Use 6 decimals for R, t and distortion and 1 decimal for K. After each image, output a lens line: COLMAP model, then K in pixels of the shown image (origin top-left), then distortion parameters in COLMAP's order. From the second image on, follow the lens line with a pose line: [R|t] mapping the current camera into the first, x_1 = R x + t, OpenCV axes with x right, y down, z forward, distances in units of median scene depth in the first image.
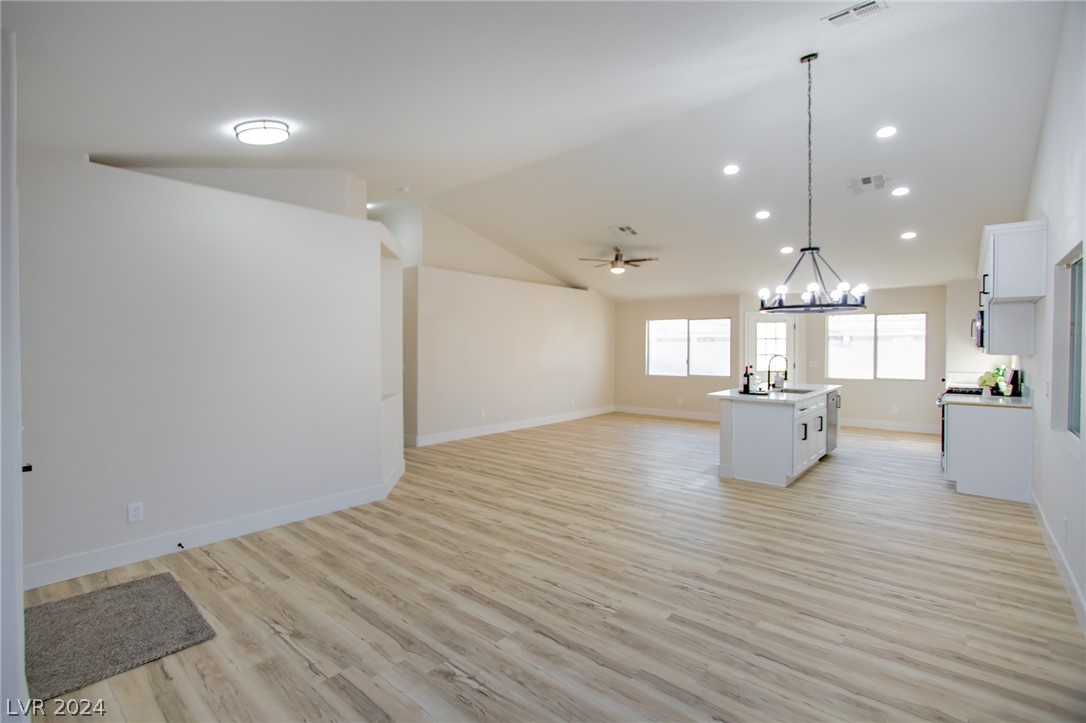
lens RADIAL K [[501.2, 0, 528.9], [0, 501.2, 351.7], [0, 0, 1]] dist [-0.011854, 0.000117]
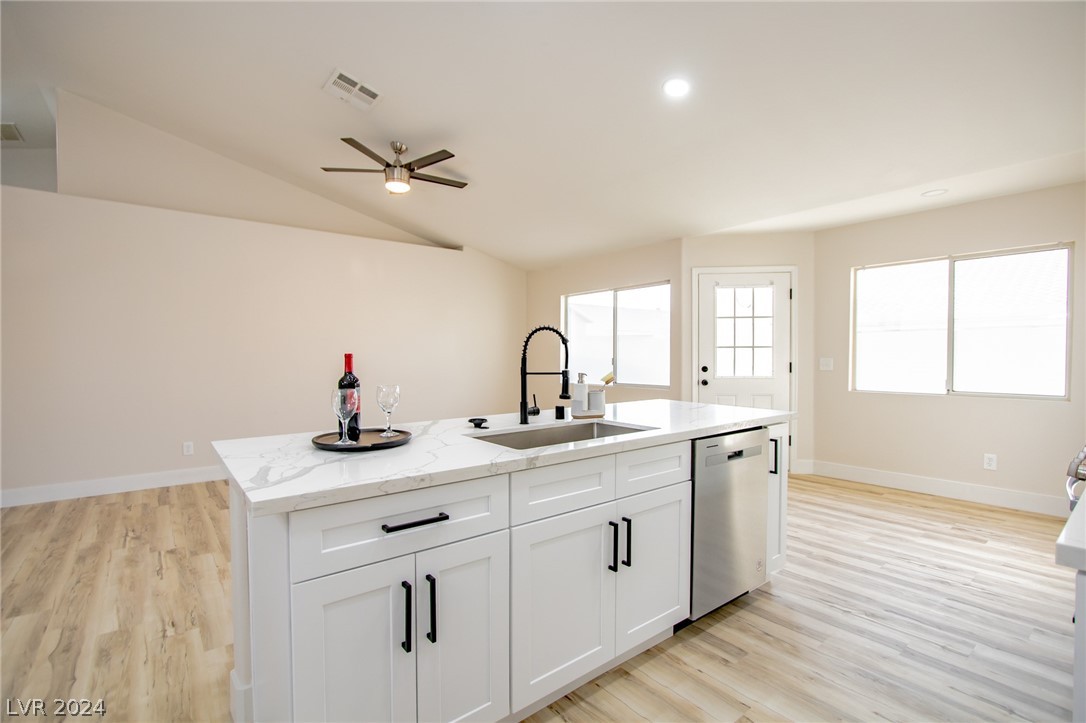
lens RADIAL K [[497.7, 0, 547.9], [0, 497.7, 365.0], [0, 0, 1]] dist [-0.015598, -0.000367]
pose [[0.984070, -0.000818, -0.177779, 0.377429], [0.002274, 0.999966, 0.007983, 0.021538], [0.177766, -0.008260, 0.984038, 0.439791]]
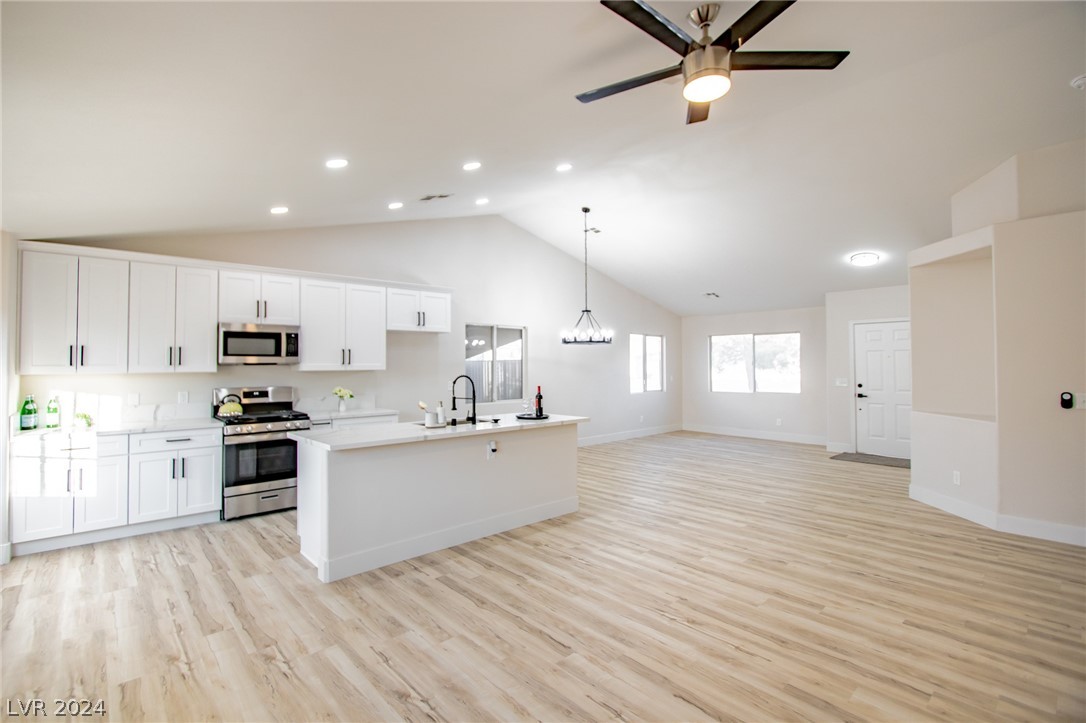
lens RADIAL K [[501.2, 0, 528.9], [0, 501.2, 351.7], [0, 0, 1]] dist [-0.011854, 0.000117]
pose [[-0.991369, 0.007278, 0.130897, 0.211039], [0.005716, 0.999908, -0.012307, -0.010552], [-0.130975, -0.011453, -0.991320, 1.130187]]
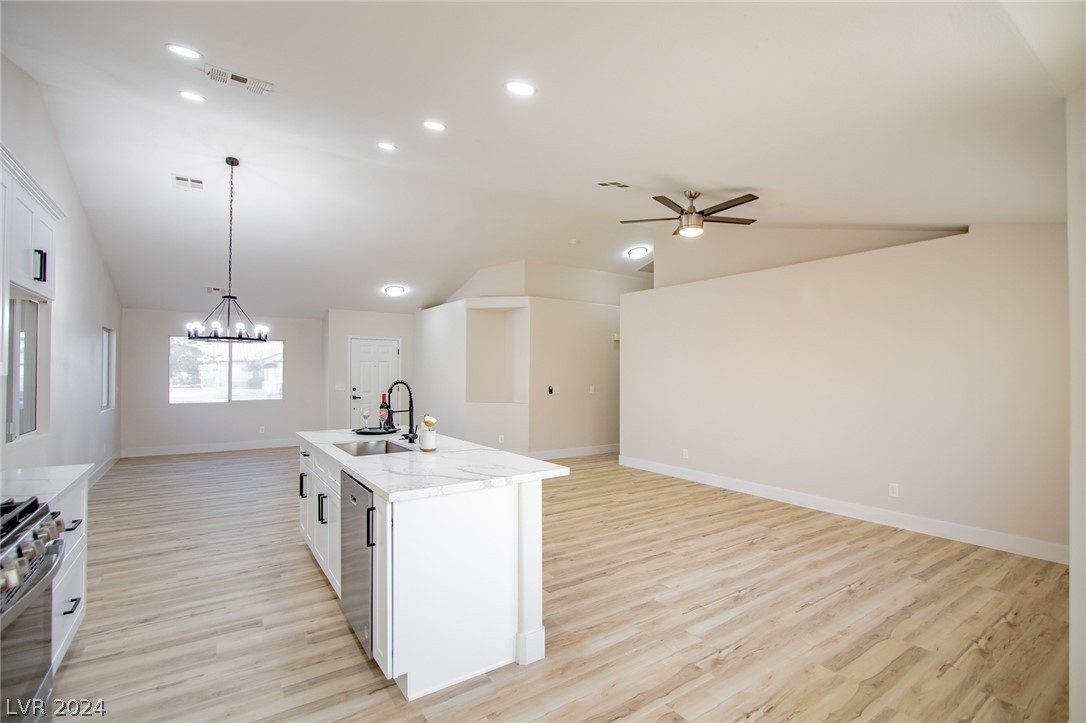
lens RADIAL K [[497.7, 0, 547.9], [0, 497.7, 365.0], [0, 0, 1]] dist [-0.015598, -0.000367]
pose [[-0.244982, -0.017099, -0.969377, 0.660070], [-0.017176, 0.999764, -0.013295, -0.003641], [0.969375, 0.013393, -0.245218, 0.860295]]
